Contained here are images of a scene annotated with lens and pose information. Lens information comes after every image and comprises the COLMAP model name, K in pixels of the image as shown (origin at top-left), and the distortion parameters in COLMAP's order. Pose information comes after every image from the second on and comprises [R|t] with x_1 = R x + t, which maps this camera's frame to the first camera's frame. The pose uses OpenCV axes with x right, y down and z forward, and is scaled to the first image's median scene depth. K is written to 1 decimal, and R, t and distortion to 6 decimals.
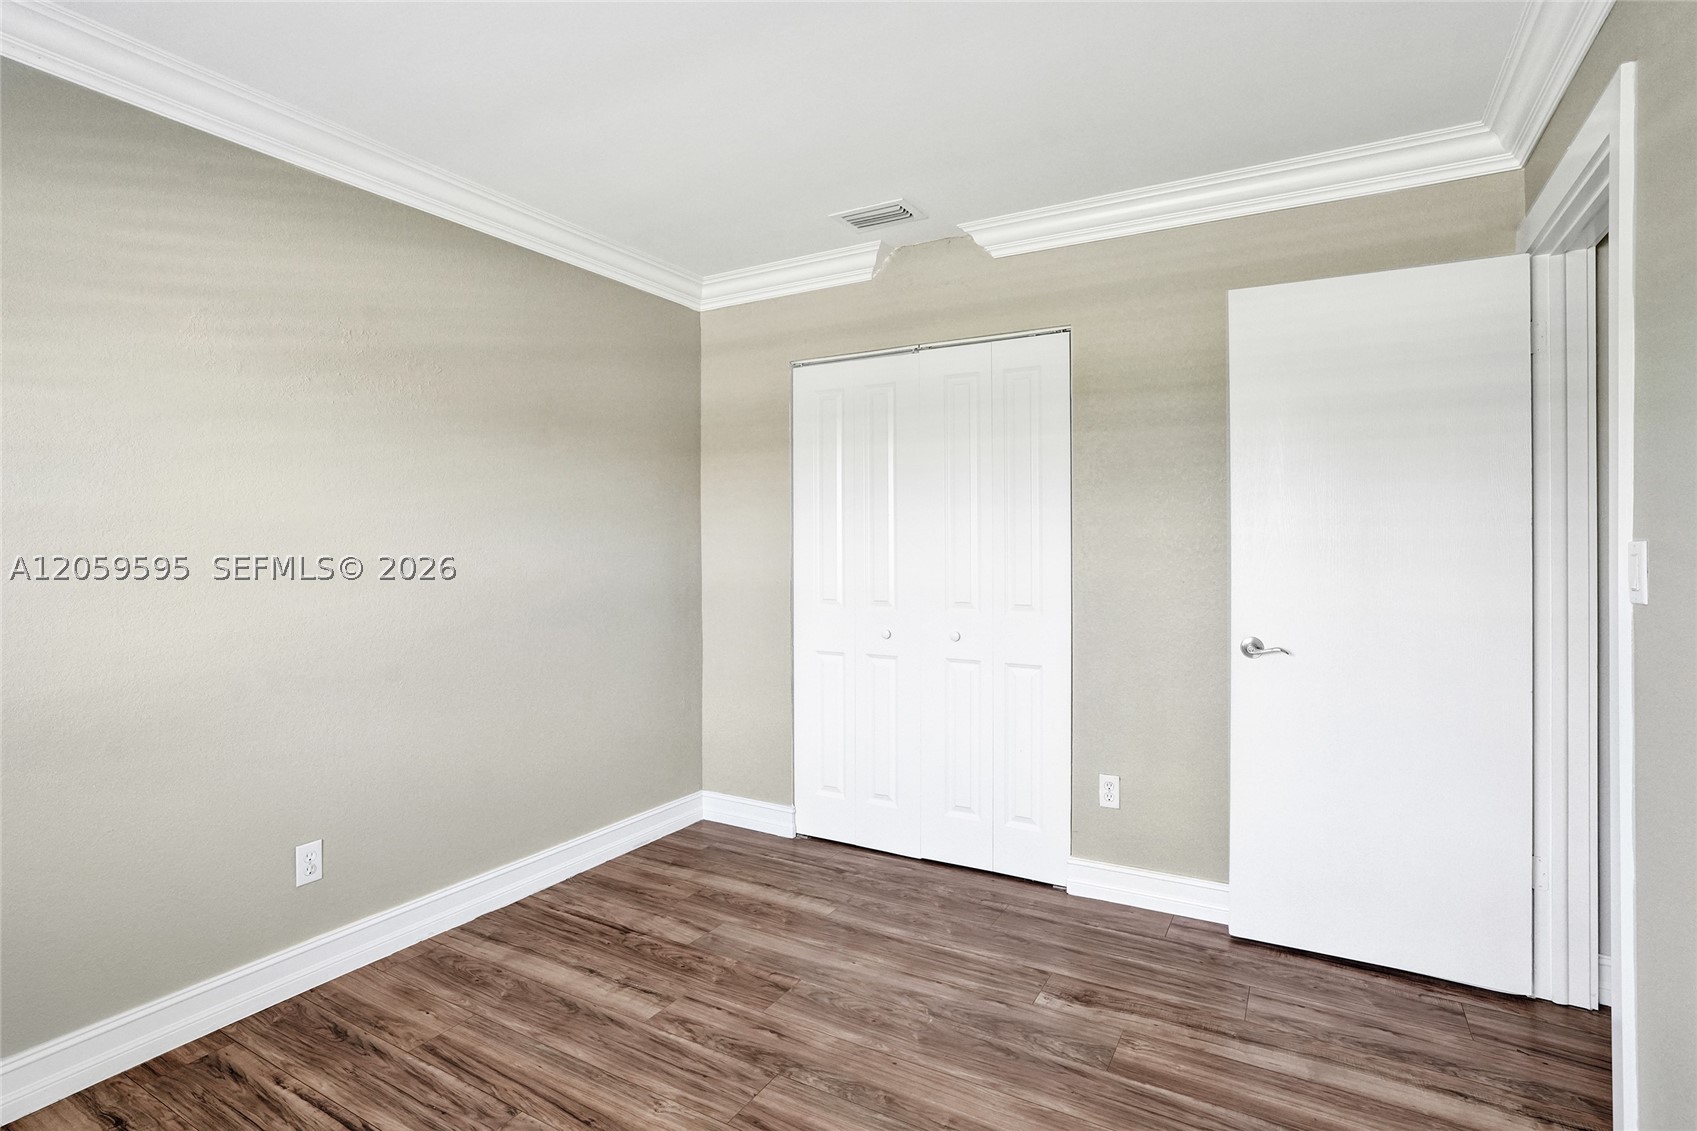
lens RADIAL K [[796.4, 0, 858.2], [0, 796.4, 537.5], [0, 0, 1]] dist [-0.048179, 0.024876]
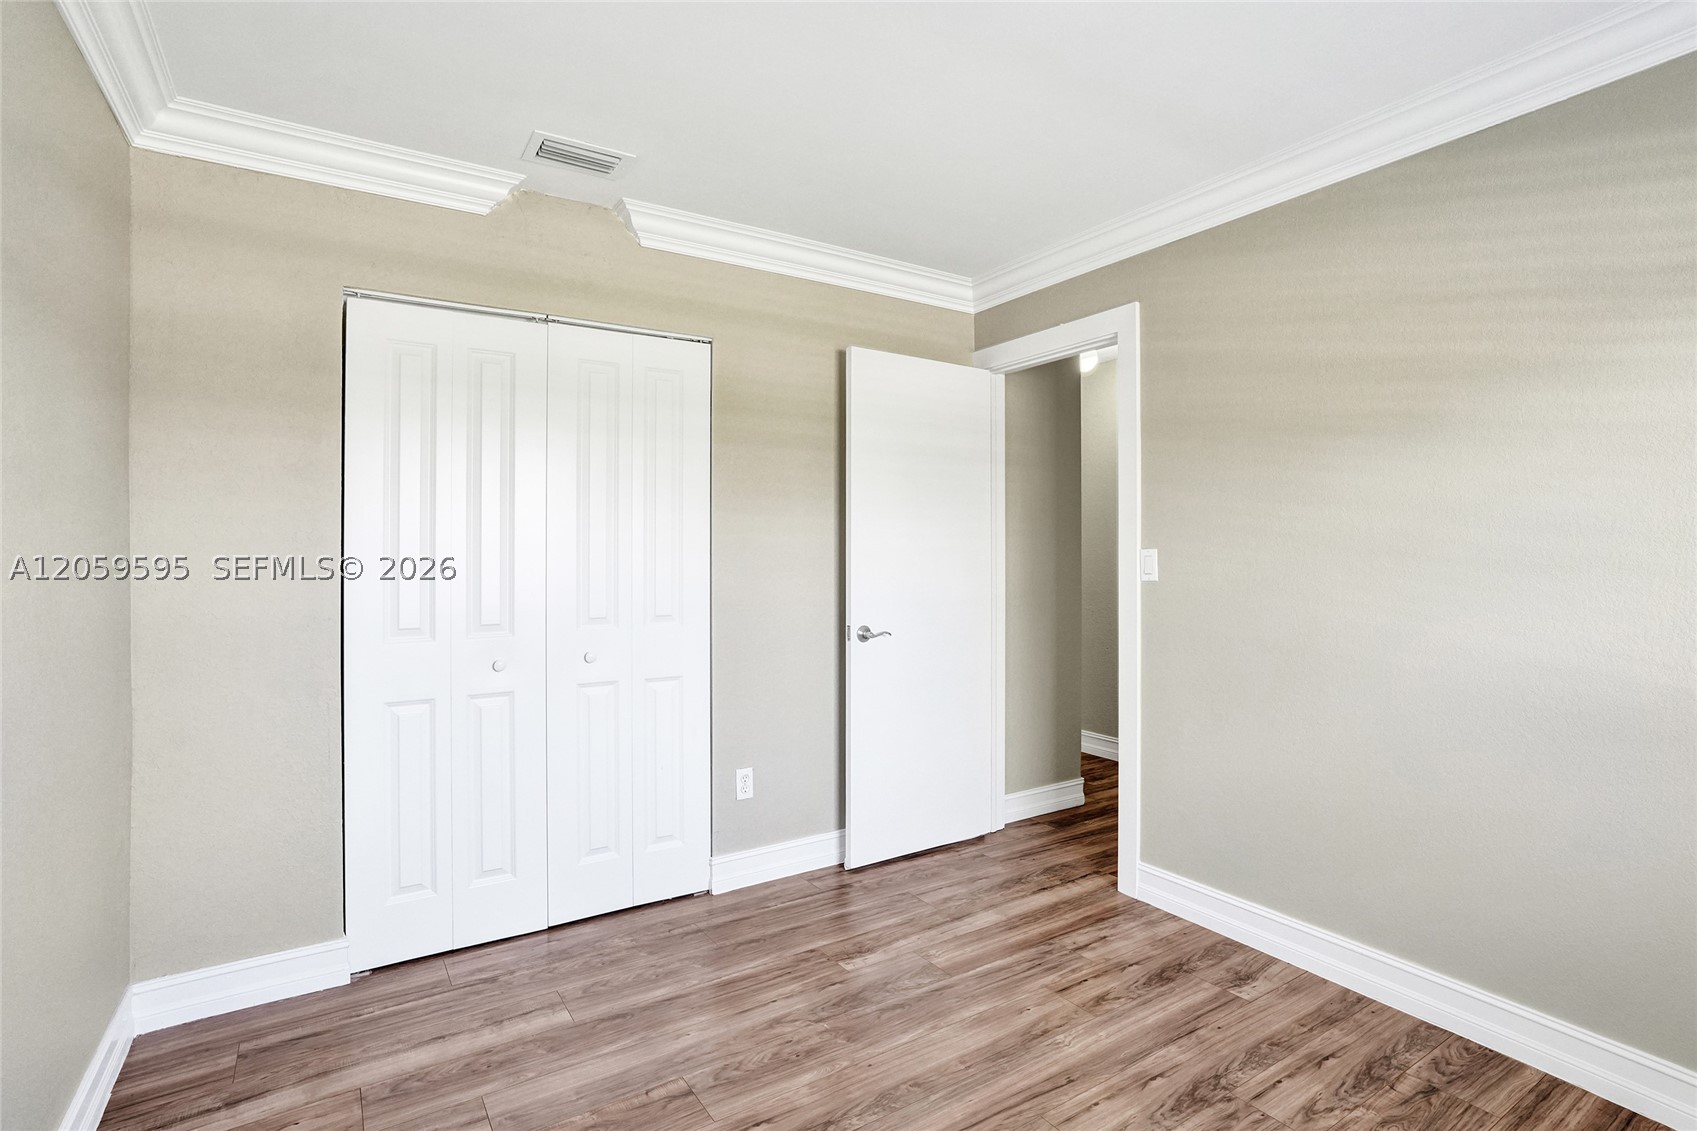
lens RADIAL K [[816.7, 0, 848.4], [0, 816.7, 545.3], [0, 0, 1]] dist [-0.048903, 0.024356]
pose [[0.479020, 0.007261, 0.877774, -0.585202], [-0.004395, 0.999973, -0.005874, 0.004933], [-0.877793, -0.001044, 0.479039, 0.351287]]
